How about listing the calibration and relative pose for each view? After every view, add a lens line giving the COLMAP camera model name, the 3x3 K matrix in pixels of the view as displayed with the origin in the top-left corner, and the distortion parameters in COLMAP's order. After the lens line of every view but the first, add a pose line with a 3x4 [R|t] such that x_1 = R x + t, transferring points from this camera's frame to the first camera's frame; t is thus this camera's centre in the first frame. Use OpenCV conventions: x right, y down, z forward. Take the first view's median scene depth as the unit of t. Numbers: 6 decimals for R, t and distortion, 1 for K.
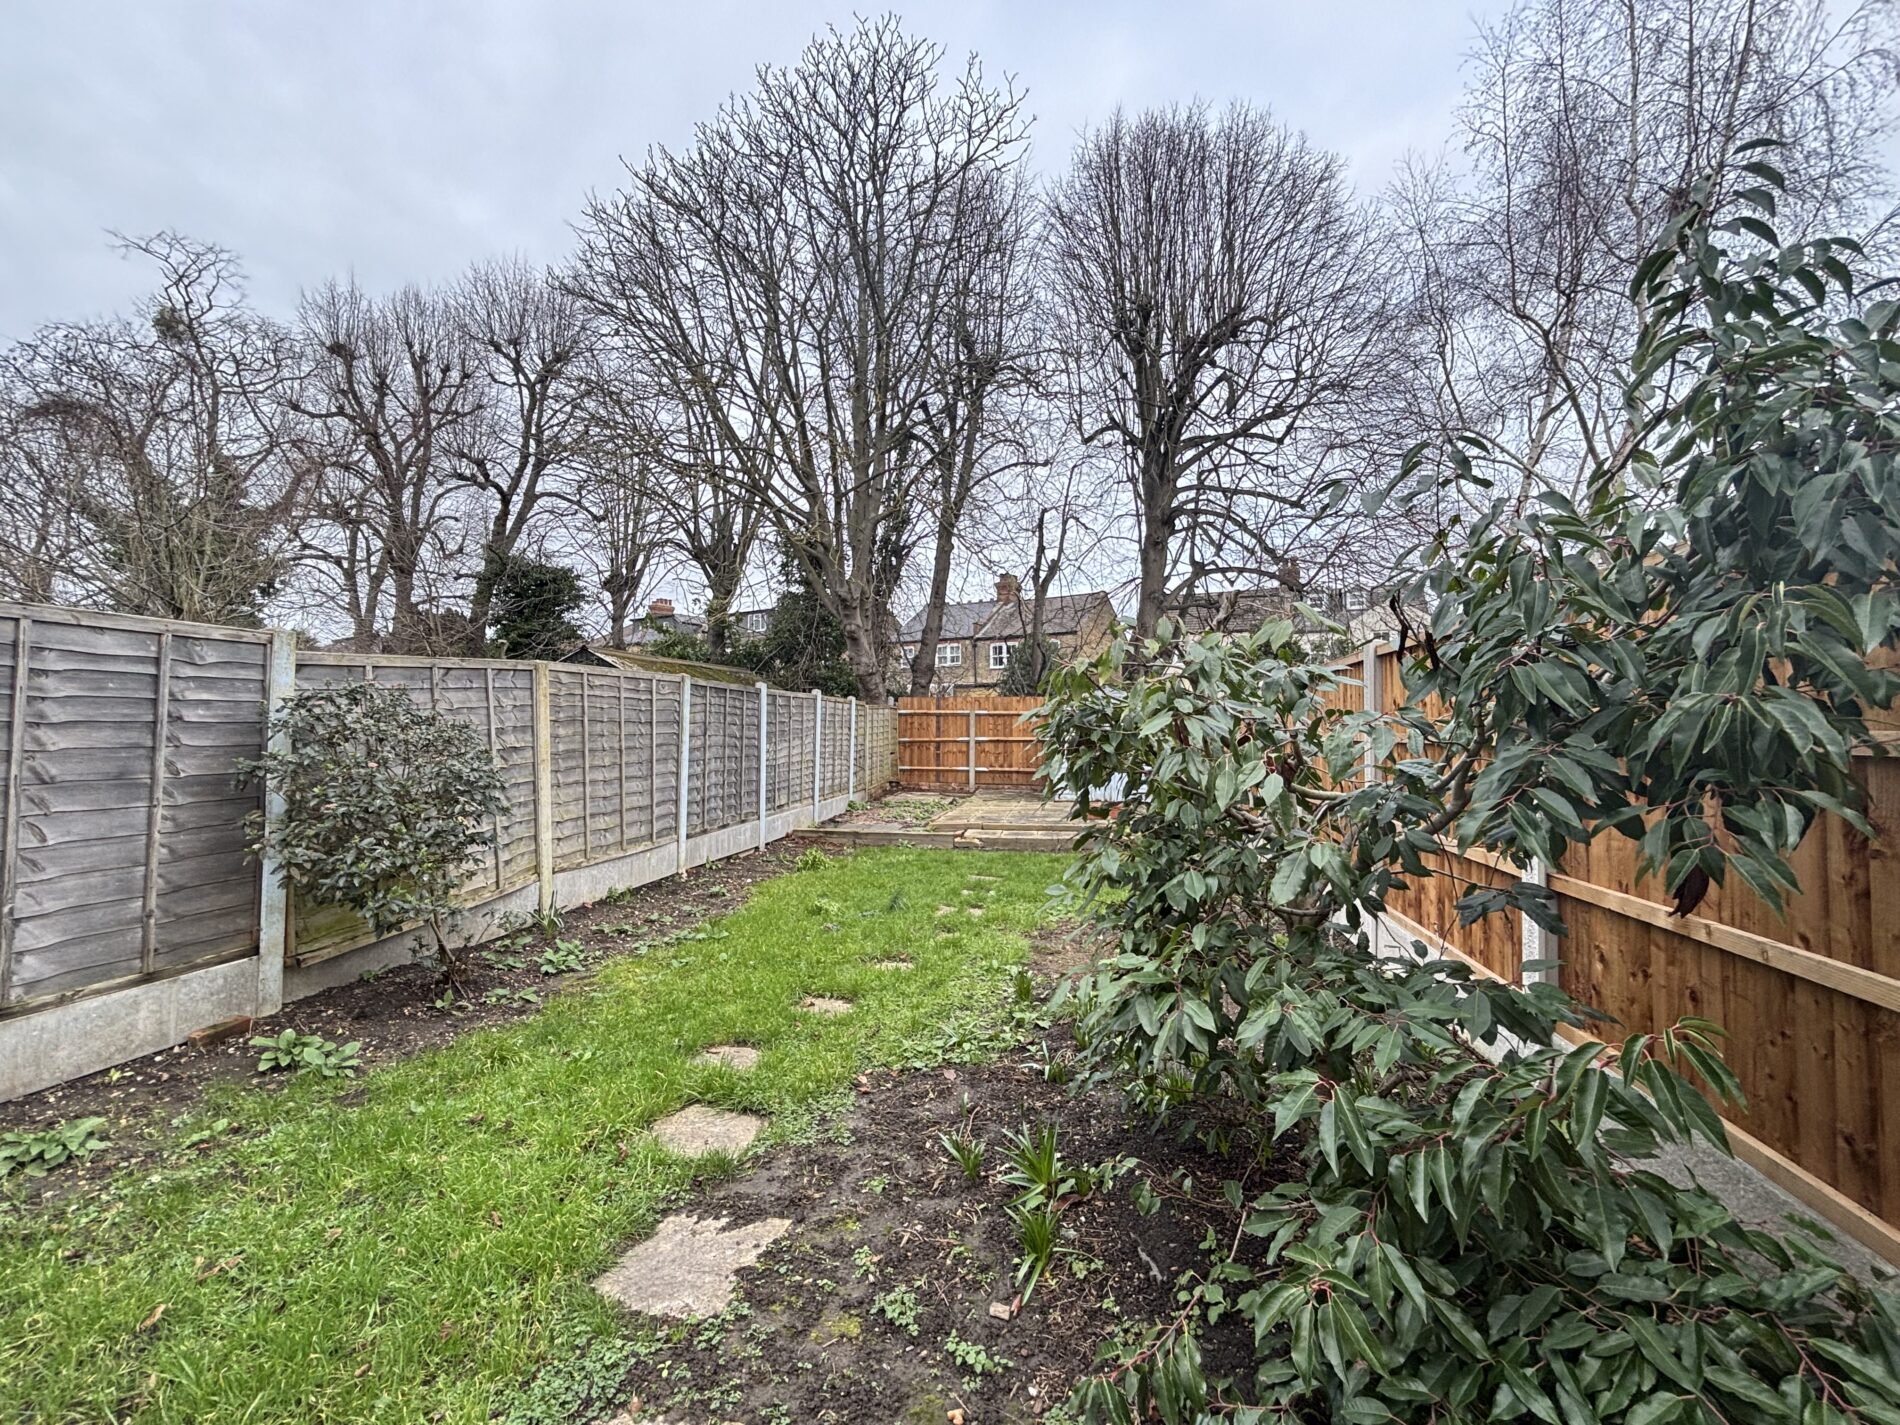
lens RADIAL K [[814.0, 0, 950.2], [0, 814.0, 711.0], [0, 0, 1]] dist [-0.000174, 0.000026]
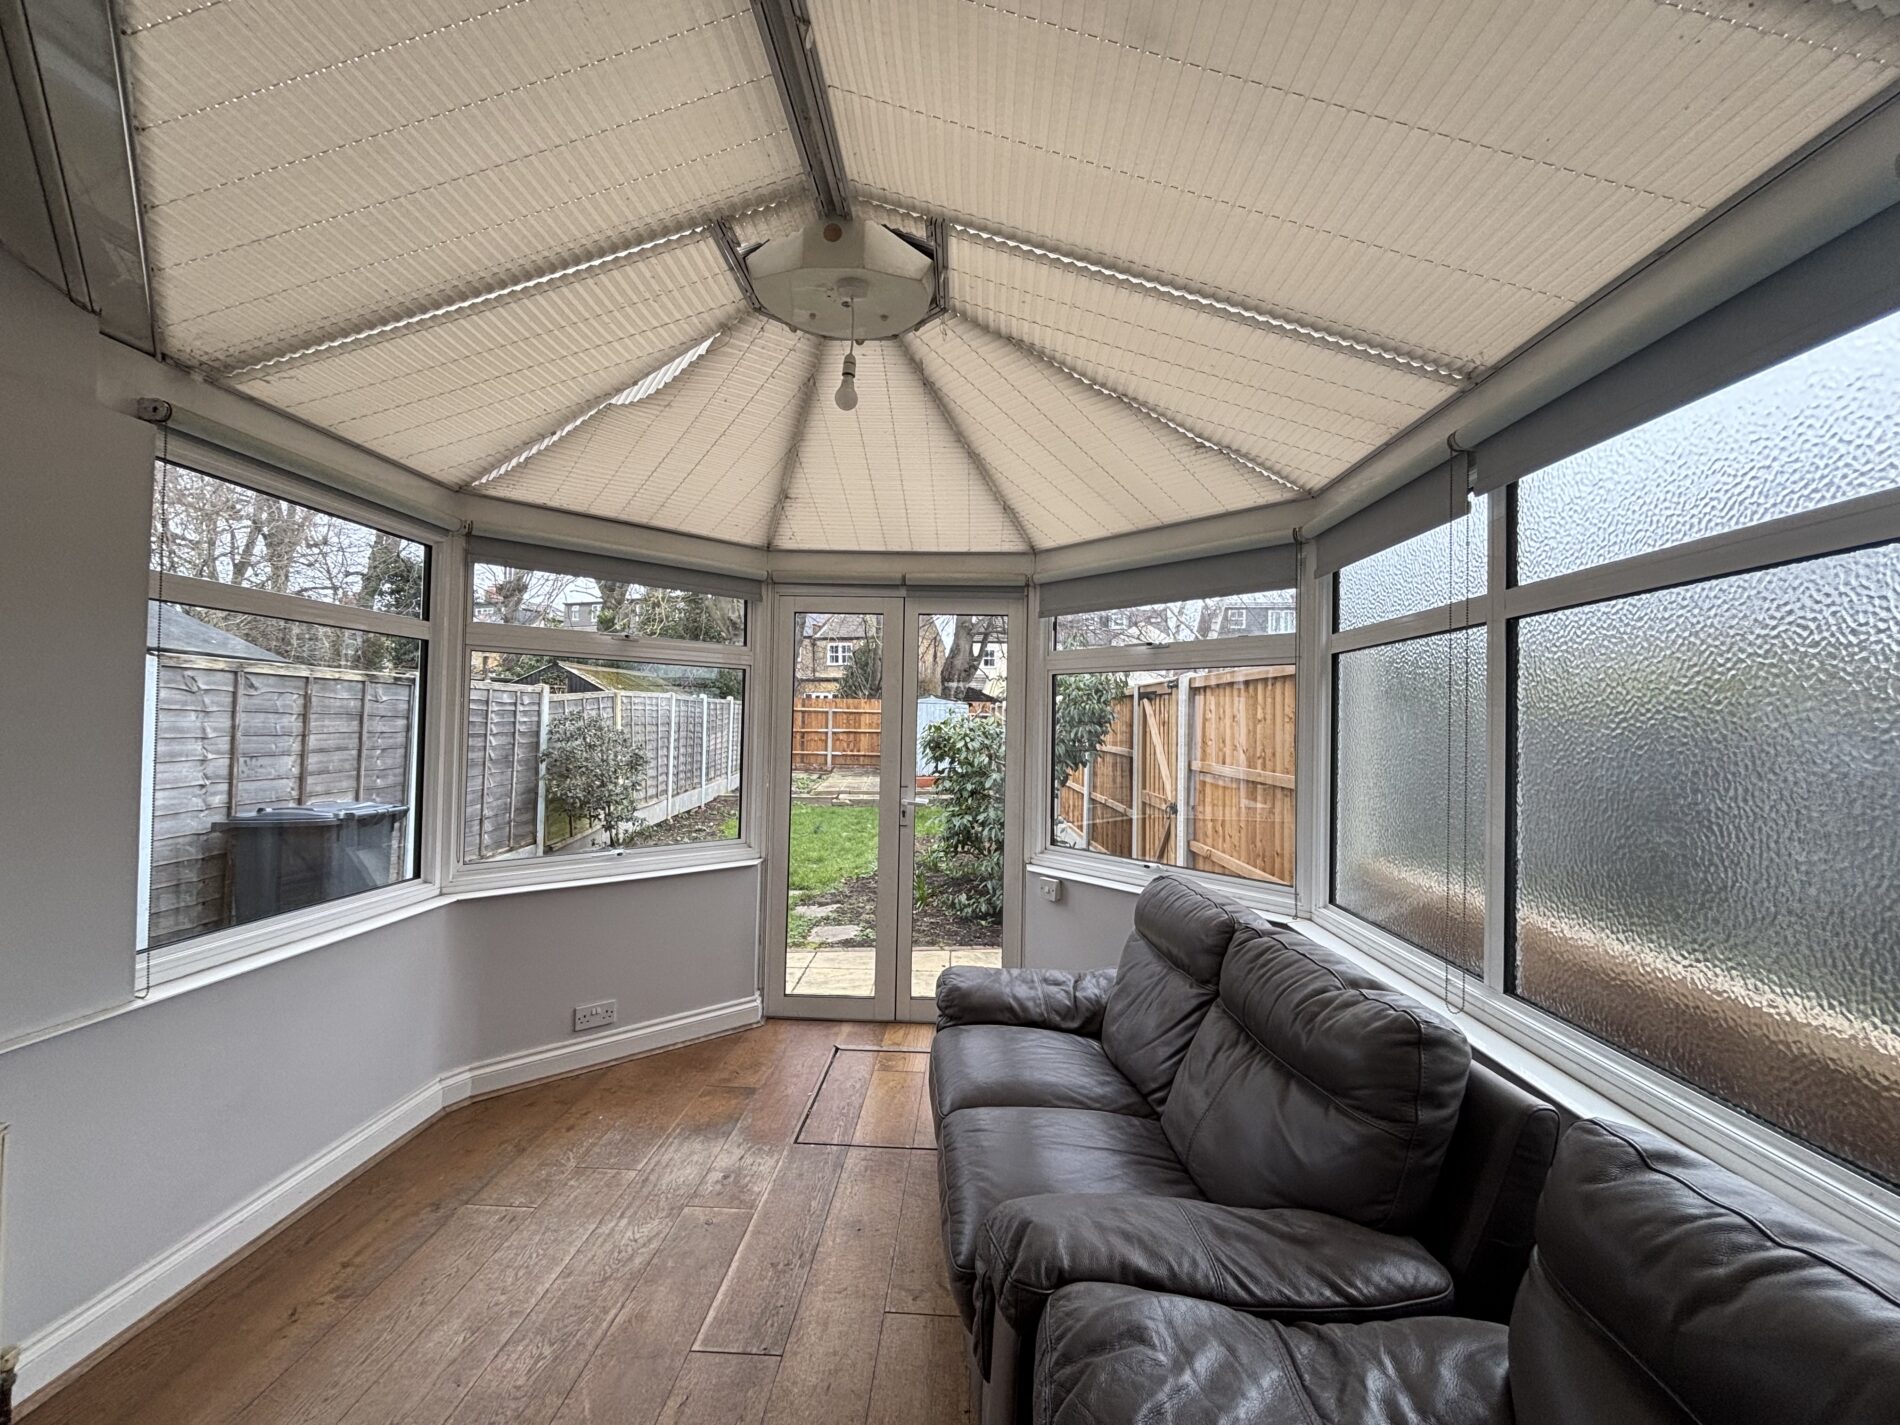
lens RADIAL K [[814.0, 0, 950.2], [0, 814.0, 711.0], [0, 0, 1]] dist [-0.000174, 0.000026]
pose [[0.974458, 0.016291, 0.223980, -0.329491], [-0.020937, 0.999612, 0.018383, -0.106857], [-0.223594, -0.022603, 0.974420, -1.367659]]
